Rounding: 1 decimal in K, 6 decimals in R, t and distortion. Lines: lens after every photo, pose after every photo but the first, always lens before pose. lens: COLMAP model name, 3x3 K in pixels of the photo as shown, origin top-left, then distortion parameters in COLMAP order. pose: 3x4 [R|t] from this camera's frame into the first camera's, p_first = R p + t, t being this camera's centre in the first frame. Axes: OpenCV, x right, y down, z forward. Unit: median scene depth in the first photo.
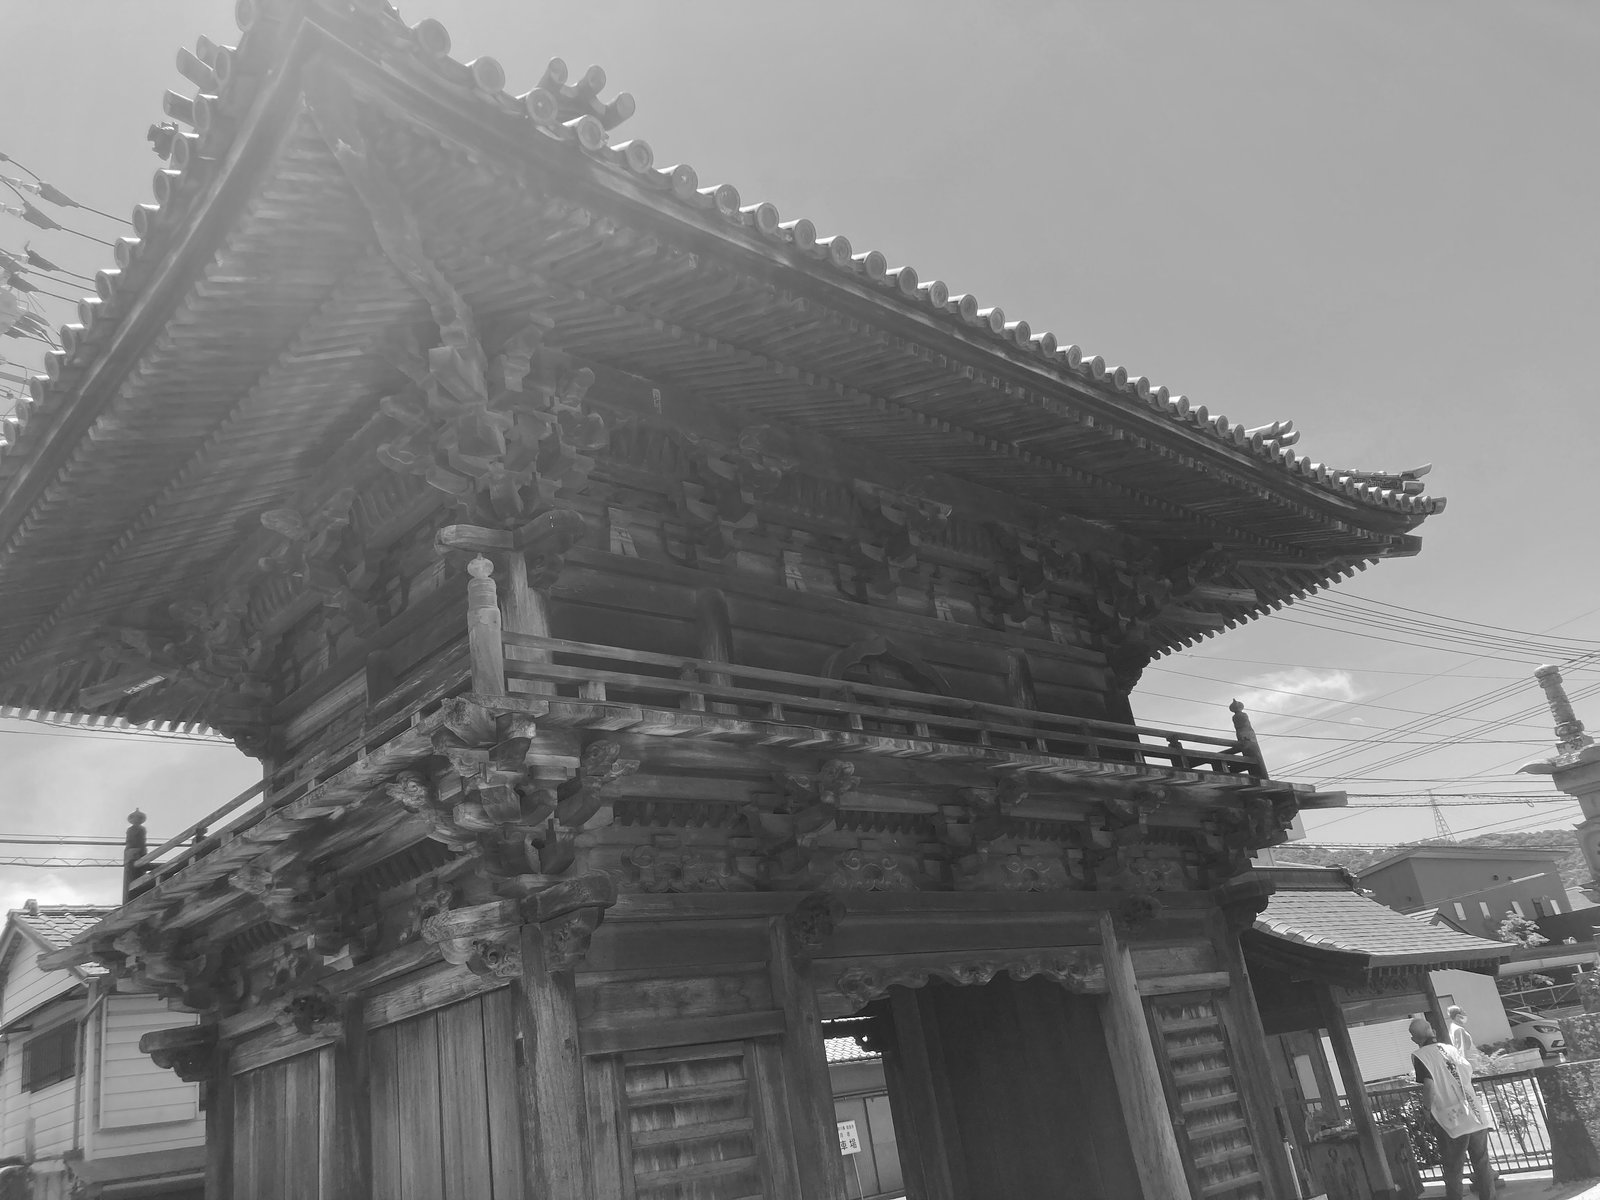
lens RADIAL K [[1333.6, 0, 793.1], [0, 1333.6, 585.9], [0, 0, 1]] dist [0.029098, -0.007425]
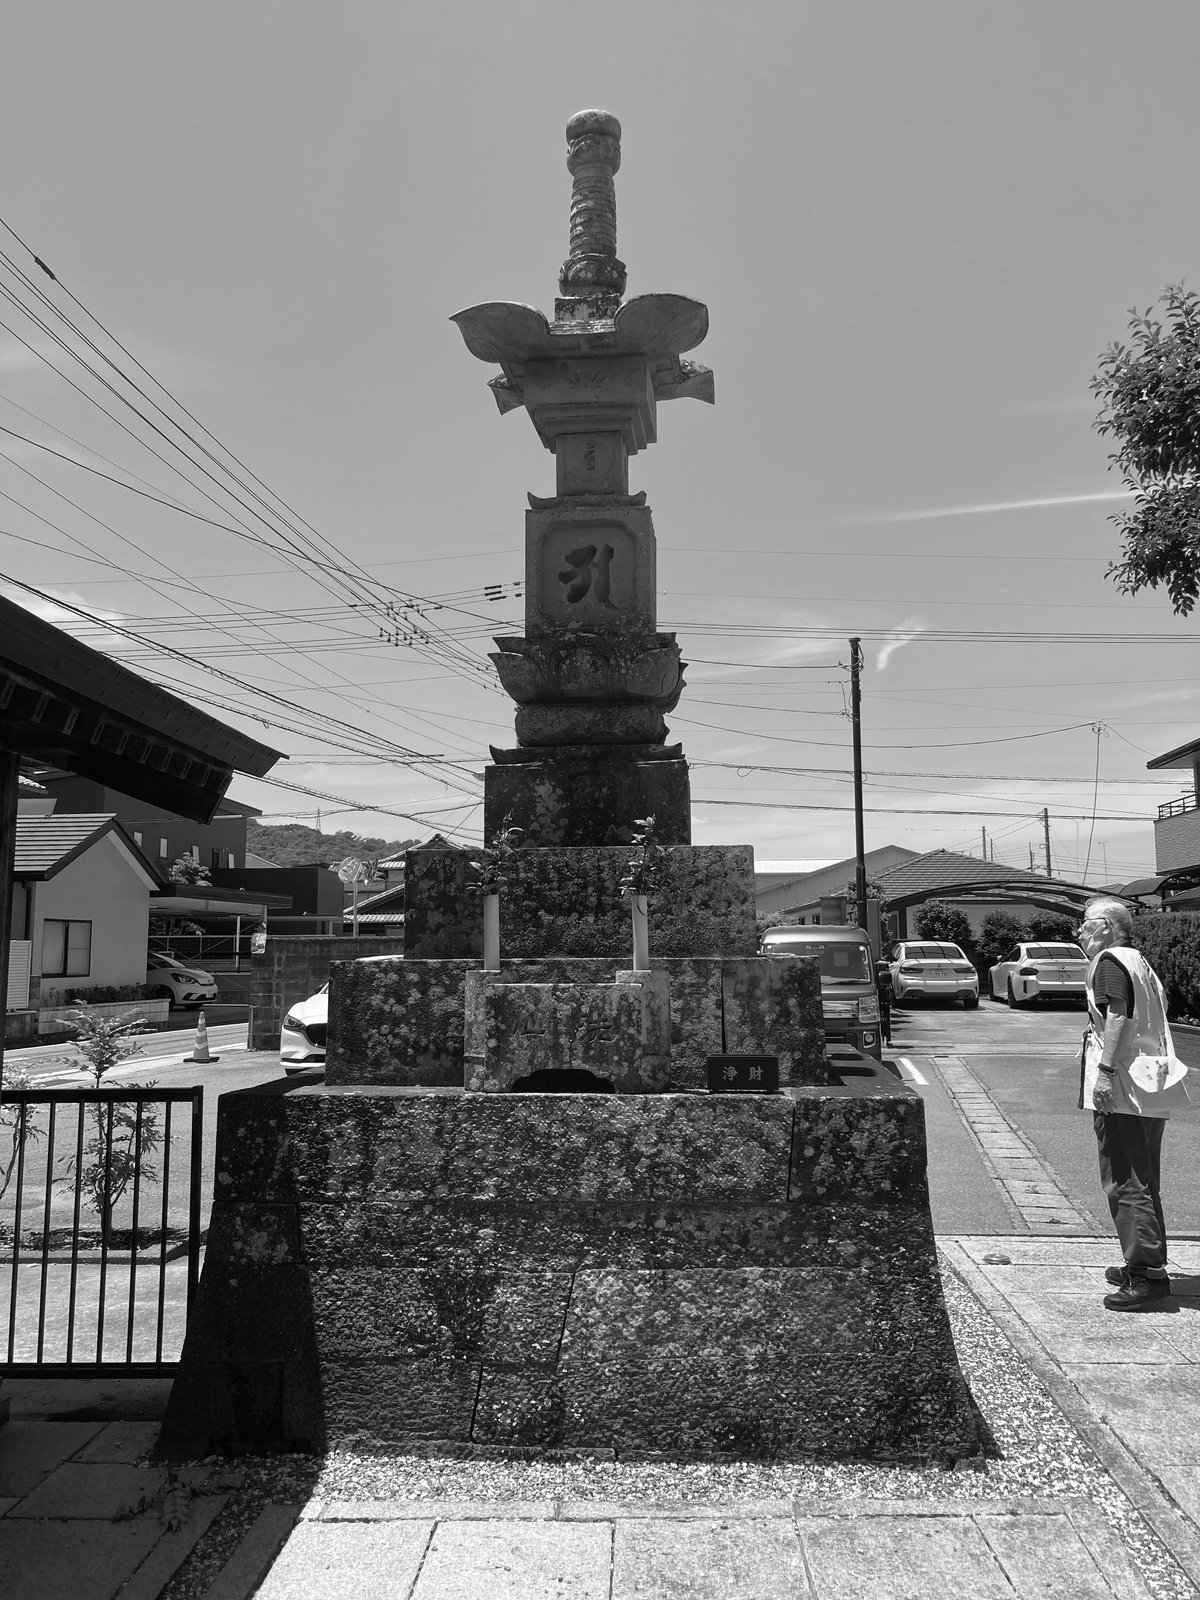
lens RADIAL K [[1333.6, 0, 600.0], [0, 1333.6, 800.0], [0, 0, 1]] dist [0.029098, -0.007425]
pose [[0.686950, 0.231828, 0.688734, 0.344590], [-0.364486, 0.929835, 0.050559, 0.224066], [-0.628689, -0.285765, 0.723249, 0.672151]]
